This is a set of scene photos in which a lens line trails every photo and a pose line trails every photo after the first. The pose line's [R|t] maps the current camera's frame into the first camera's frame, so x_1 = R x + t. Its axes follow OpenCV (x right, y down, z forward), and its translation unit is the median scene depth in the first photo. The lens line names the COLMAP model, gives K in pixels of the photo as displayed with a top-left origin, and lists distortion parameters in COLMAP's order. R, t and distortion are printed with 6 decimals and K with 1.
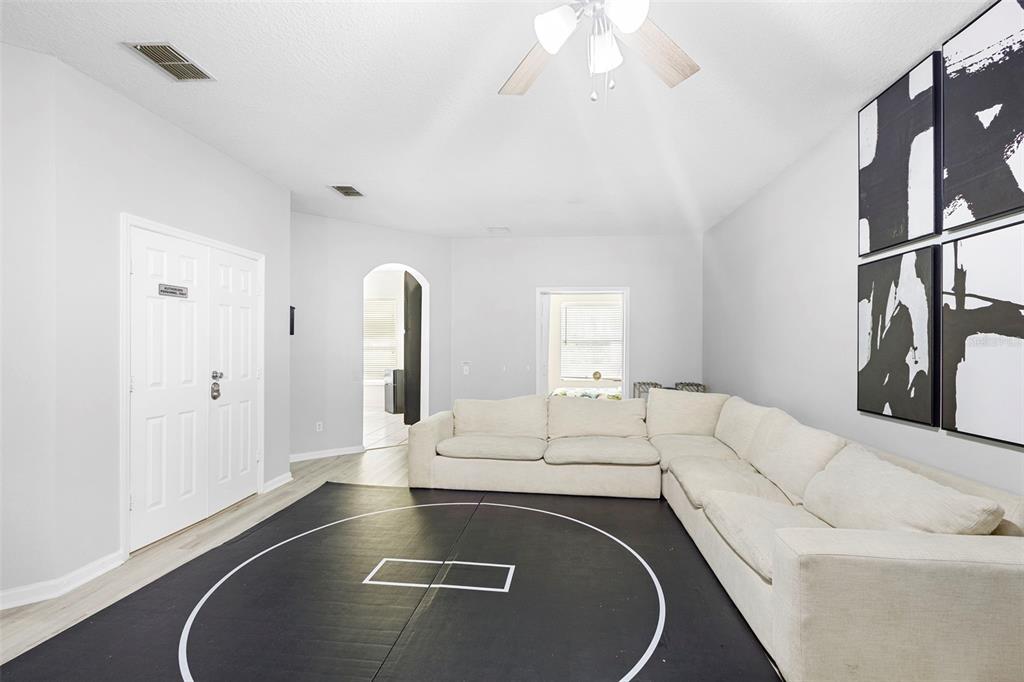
lens RADIAL K [[471.6, 0, 509.5], [0, 471.6, 348.1], [0, 0, 1]] dist [0.004437, -0.000173]
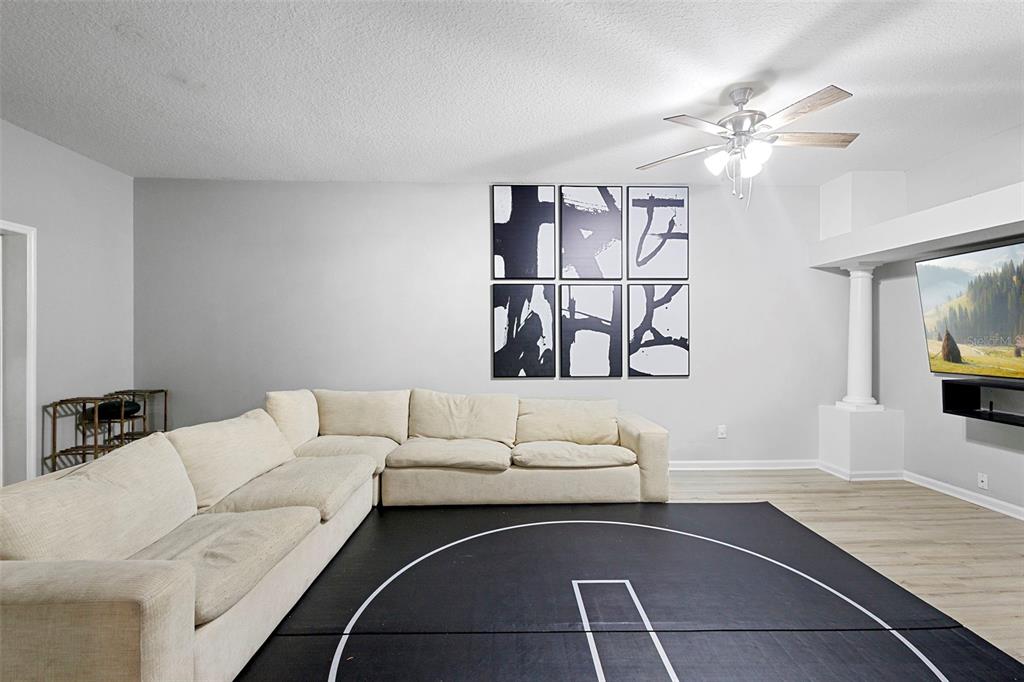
lens RADIAL K [[470.4, 0, 512.0], [0, 470.4, 341.0], [0, 0, 1]] dist [0.003790, -0.000247]
pose [[-0.146141, -0.010665, 0.989206, -0.903630], [0.006663, 0.999909, 0.011765, -0.006368], [-0.989241, 0.008311, -0.146057, 1.313621]]
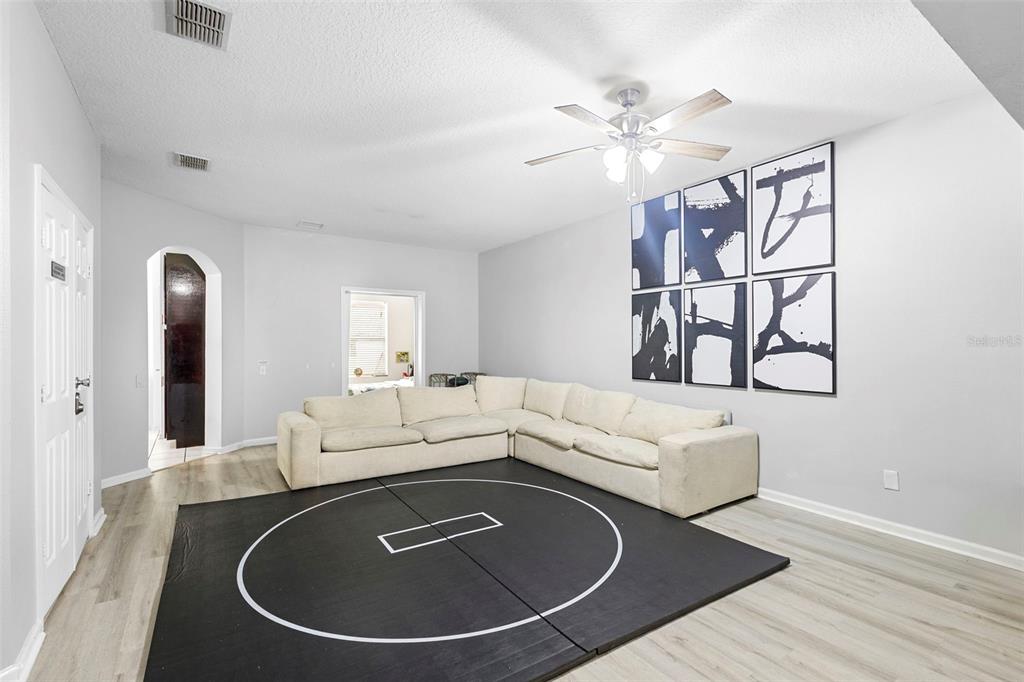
lens RADIAL K [[471.6, 0, 509.5], [0, 471.6, 348.1], [0, 0, 1]] dist [0.004437, -0.000173]
pose [[0.768078, -0.011629, 0.640251, -0.801674], [0.008887, 0.999932, 0.007501, 0.002868], [-0.640295, -0.000071, 0.768129, -0.042150]]
